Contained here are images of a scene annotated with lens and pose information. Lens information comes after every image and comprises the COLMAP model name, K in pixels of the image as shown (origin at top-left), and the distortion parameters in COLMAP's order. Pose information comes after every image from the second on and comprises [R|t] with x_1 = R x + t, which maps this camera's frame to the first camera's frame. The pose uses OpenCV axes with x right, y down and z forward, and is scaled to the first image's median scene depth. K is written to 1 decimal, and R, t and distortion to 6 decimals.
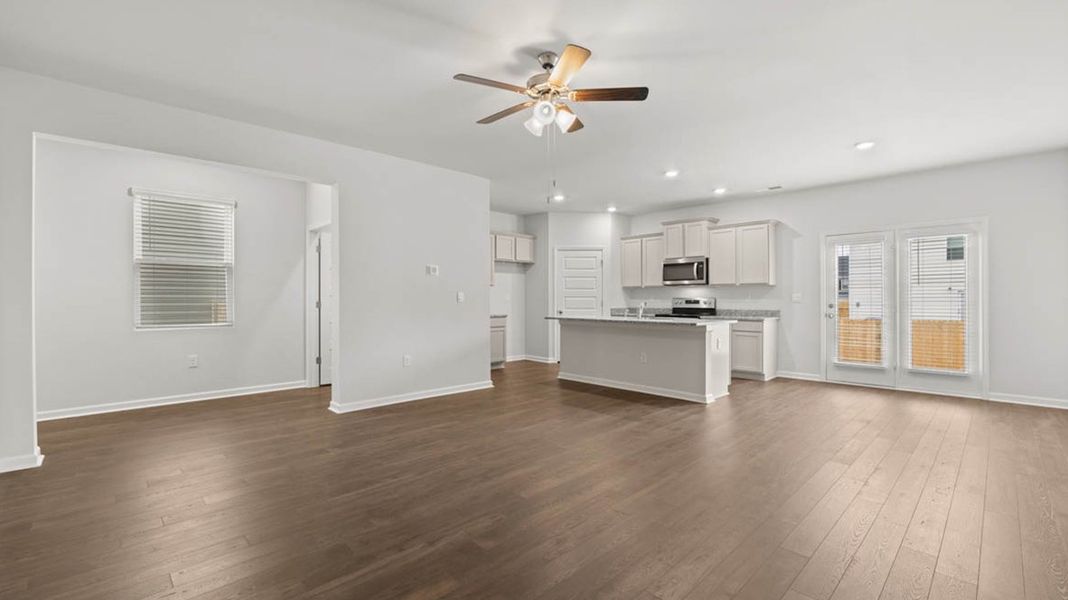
lens RADIAL K [[452.6, 0, 534.1], [0, 452.6, 300.4], [0, 0, 1]] dist [0.001933, 0.000365]
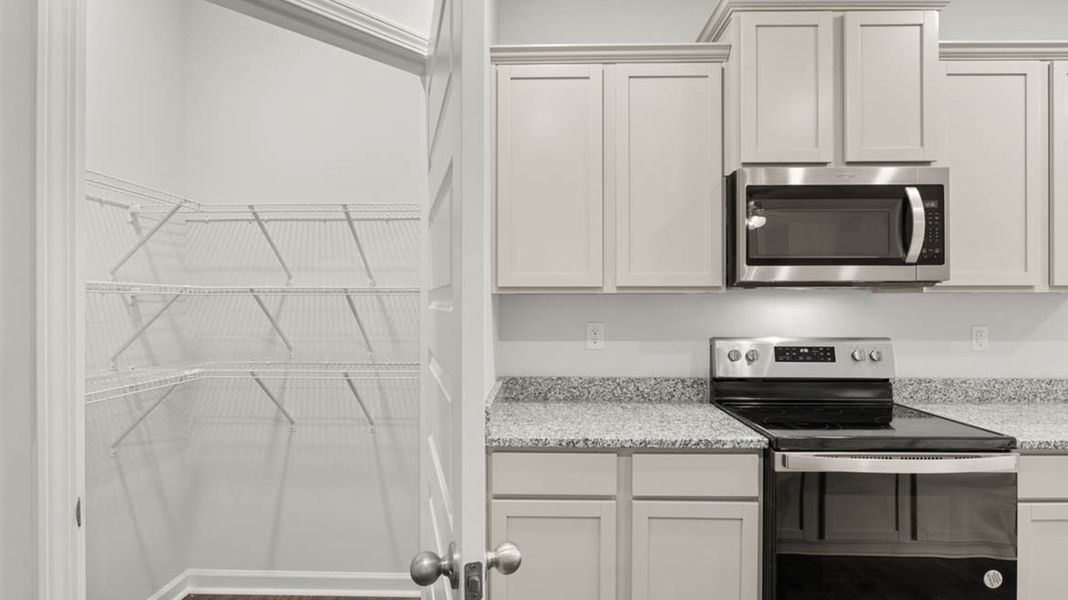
lens RADIAL K [[505.3, 0, 535.2], [0, 505.3, 298.9], [0, 0, 1]] dist [-0.001508, -0.000074]
pose [[0.703511, 0.004943, 0.710668, 0.048790], [0.001513, 0.999963, -0.008454, -0.026468], [-0.710683, 0.007023, 0.703477, 0.963650]]
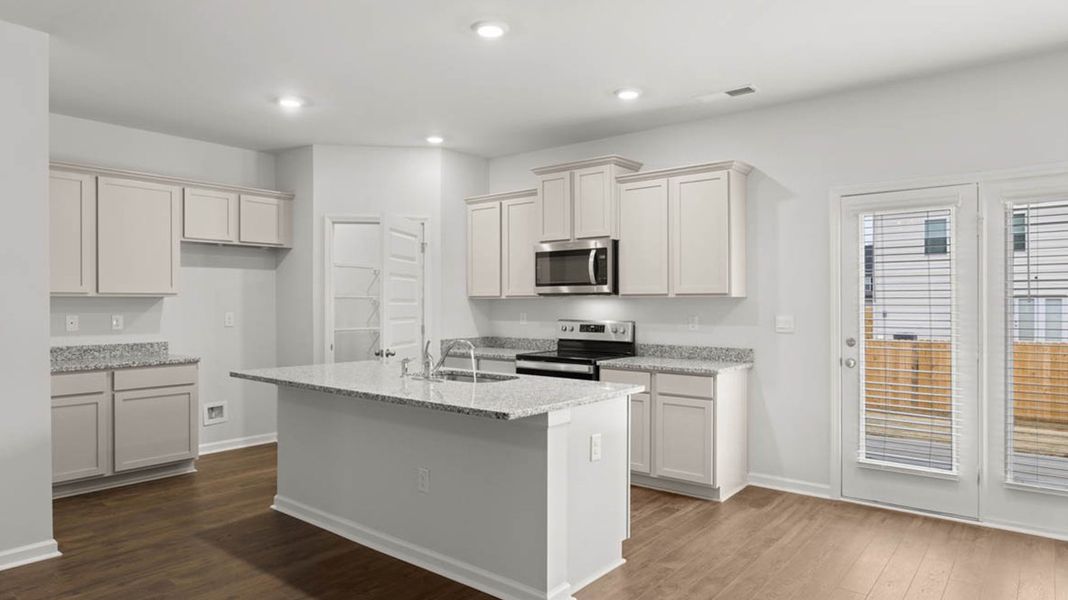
lens RADIAL K [[638.5, 0, 532.7], [0, 638.5, 303.3], [0, 0, 1]] dist [-0.004124, -0.001348]
pose [[0.992766, 0.000299, 0.120065, 0.211226], [-0.000071, 0.999998, -0.001910, -0.024490], [-0.120066, 0.001888, 0.992764, 0.326134]]
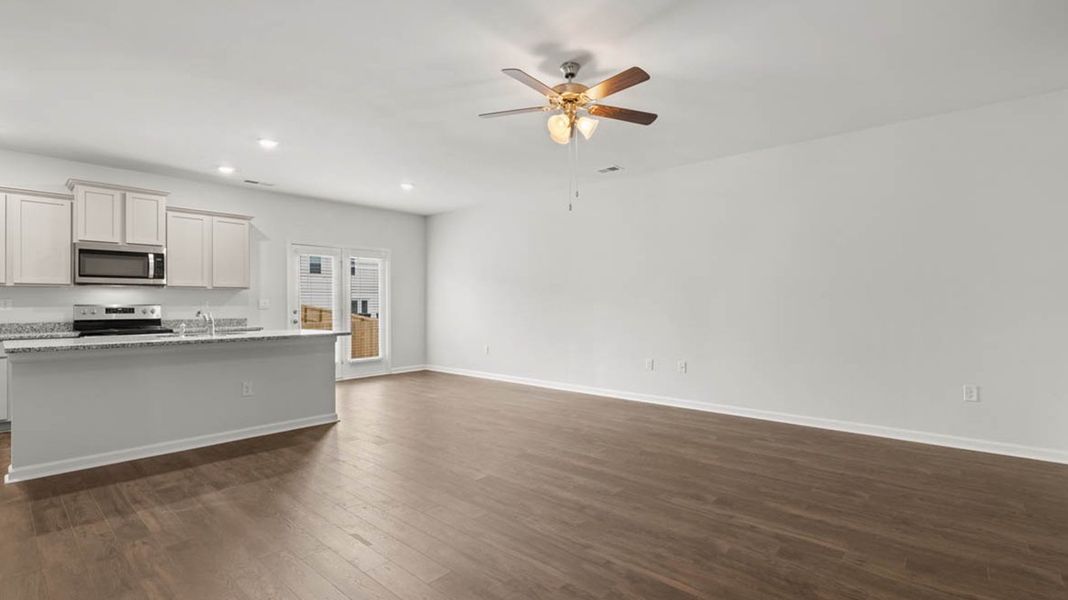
lens RADIAL K [[479.7, 0, 533.6], [0, 479.7, 300.8], [0, 0, 1]] dist [-0.006958, 0.000534]
pose [[-0.078768, 0.006004, 0.996875, -0.420667], [0.006963, 0.999961, -0.005472, -0.003132], [-0.996869, 0.006510, -0.078806, 0.476960]]
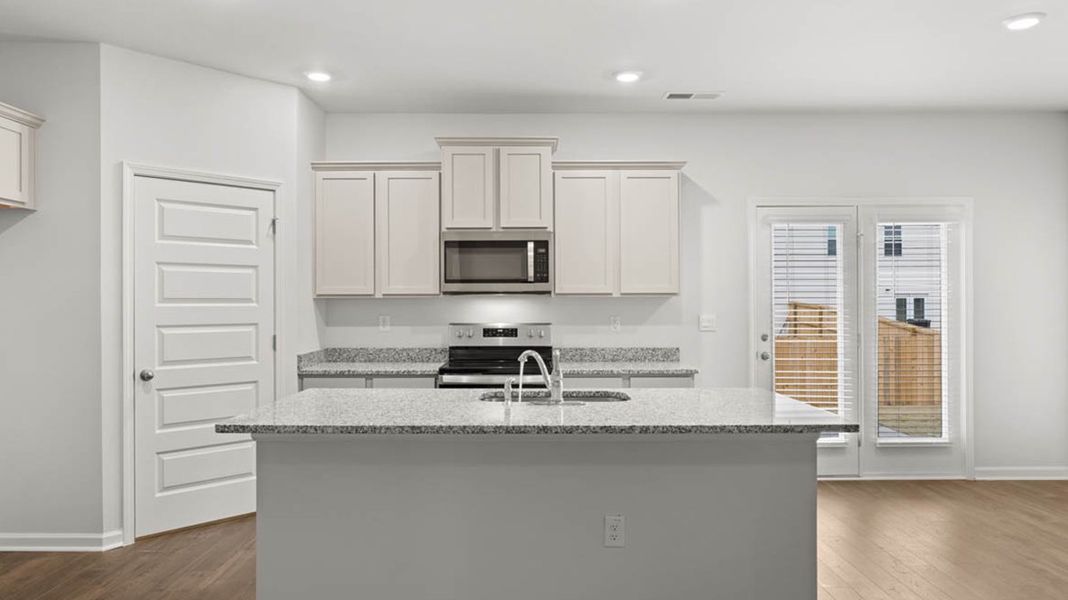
lens RADIAL K [[703.2, 0, 531.1], [0, 703.2, 300.8], [0, 0, 1]] dist [-0.004365, 0.004469]
pose [[0.693804, -0.000636, 0.720163, -0.118485], [0.004698, 0.999982, -0.003643, -0.025888], [-0.720148, 0.005911, 0.693795, 0.545879]]
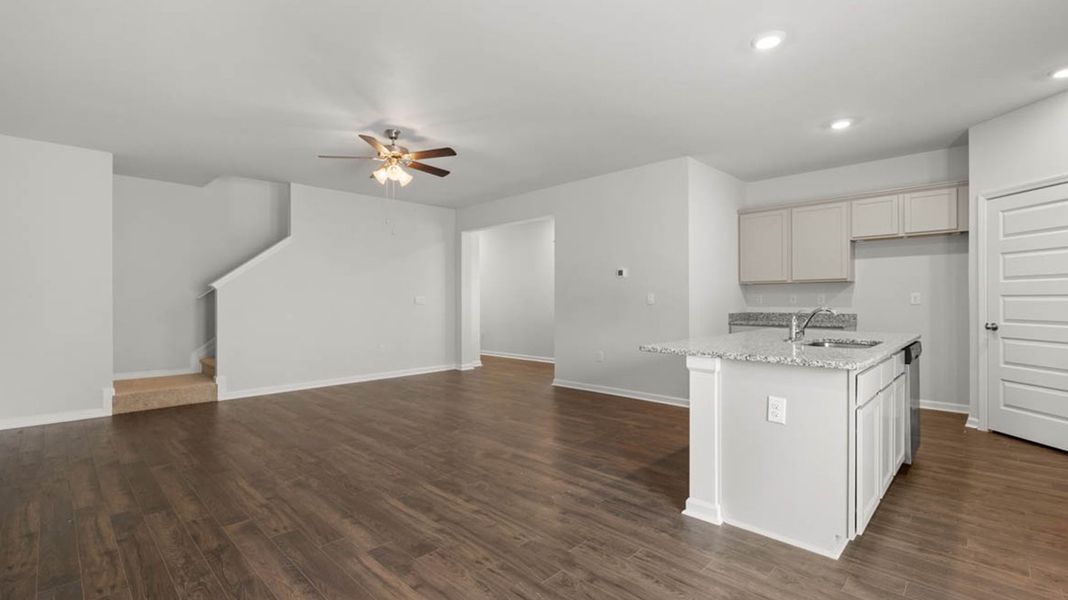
lens RADIAL K [[479.7, 0, 547.4], [0, 479.7, 304.9], [0, 0, 1]] dist [-0.006958, 0.000534]
pose [[0.041039, 0.015980, -0.999030, 0.620130], [0.012822, 0.999781, 0.016519, -0.014399], [0.999075, -0.013487, 0.040825, 0.578742]]
